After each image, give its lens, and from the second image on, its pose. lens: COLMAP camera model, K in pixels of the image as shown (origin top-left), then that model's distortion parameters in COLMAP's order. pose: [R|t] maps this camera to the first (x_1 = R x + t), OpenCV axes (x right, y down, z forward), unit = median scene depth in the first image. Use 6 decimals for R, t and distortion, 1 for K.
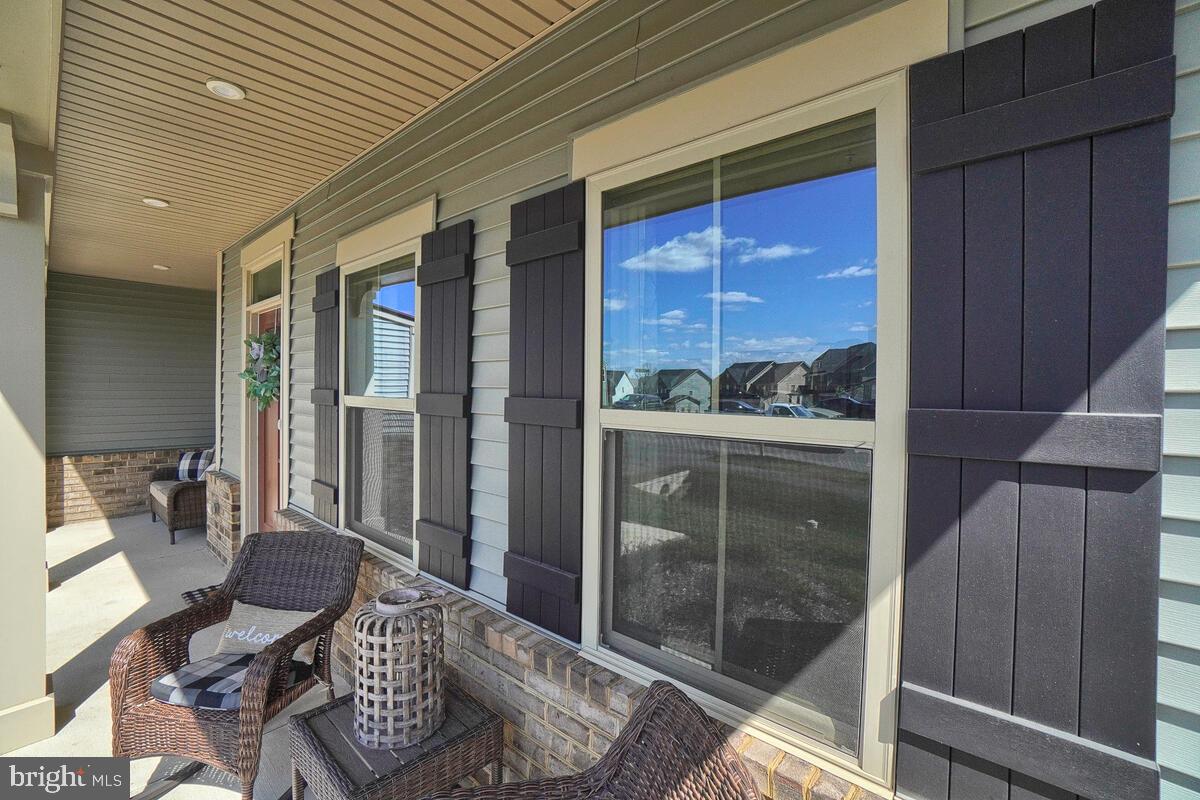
lens RADIAL K [[522.0, 0, 590.8], [0, 522.0, 395.4], [0, 0, 1]] dist [-0.072012, 0.024101]
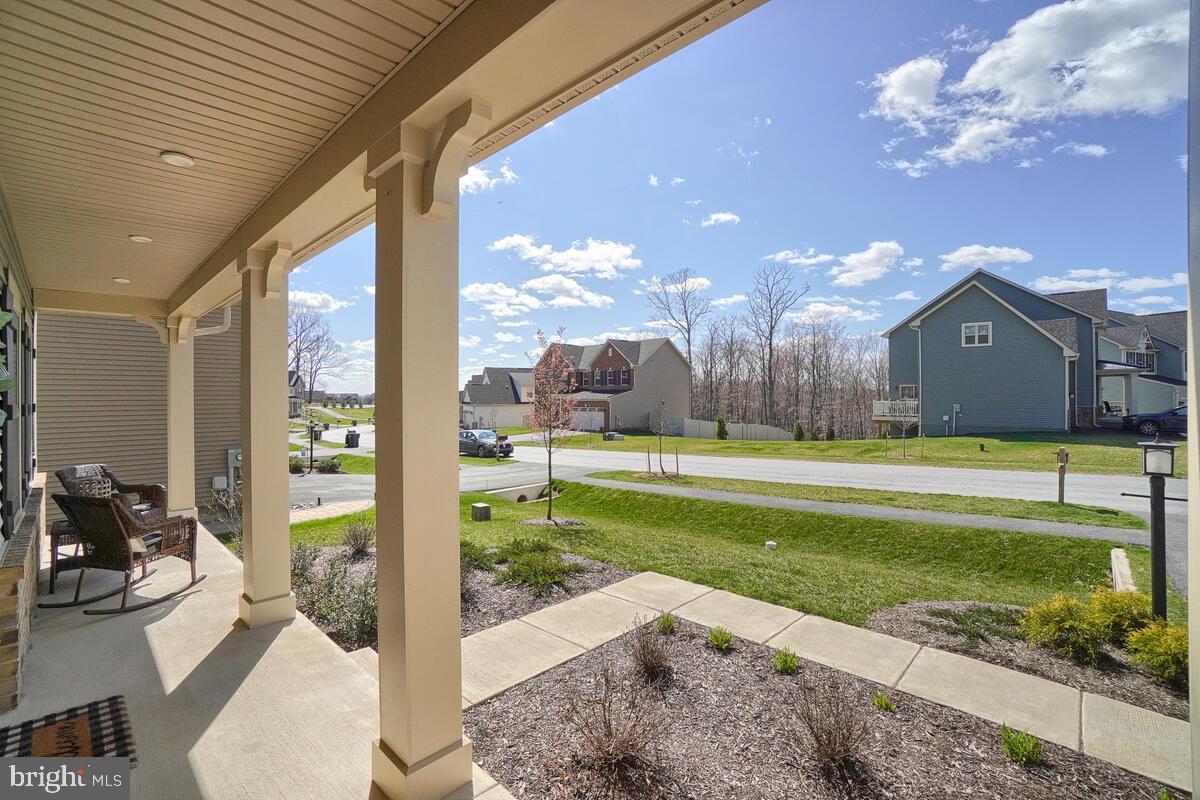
lens RADIAL K [[522.0, 0, 590.8], [0, 522.0, 395.4], [0, 0, 1]] dist [-0.072012, 0.024101]
pose [[-0.999096, -0.003751, 0.042346, -4.935905], [-0.003383, 0.999956, 0.008773, -0.099506], [-0.042377, 0.008622, -0.999064, 5.572427]]
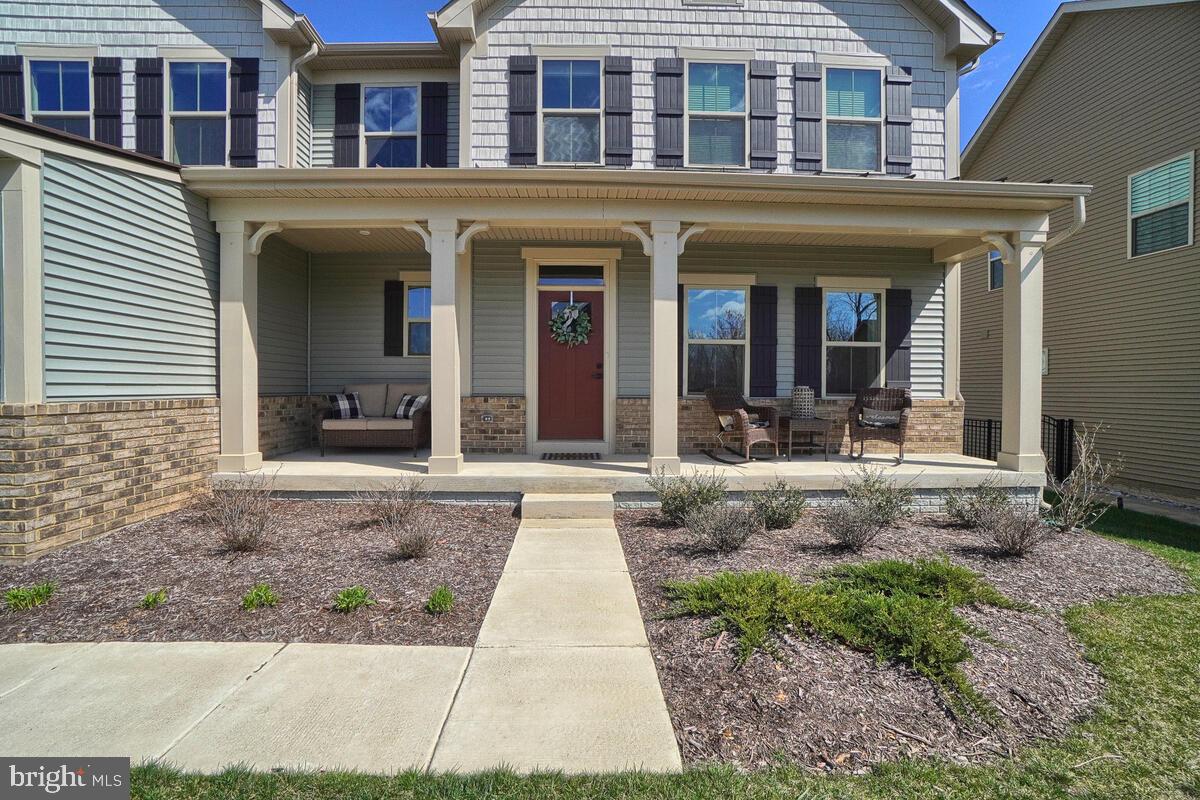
lens RADIAL K [[522.0, 0, 590.8], [0, 522.0, 395.4], [0, 0, 1]] dist [-0.072012, 0.024101]
pose [[0.728792, -0.013907, 0.684594, -6.709663], [0.009380, 0.999903, 0.010327, 0.635442], [-0.684671, -0.001105, 0.728851, -1.218071]]
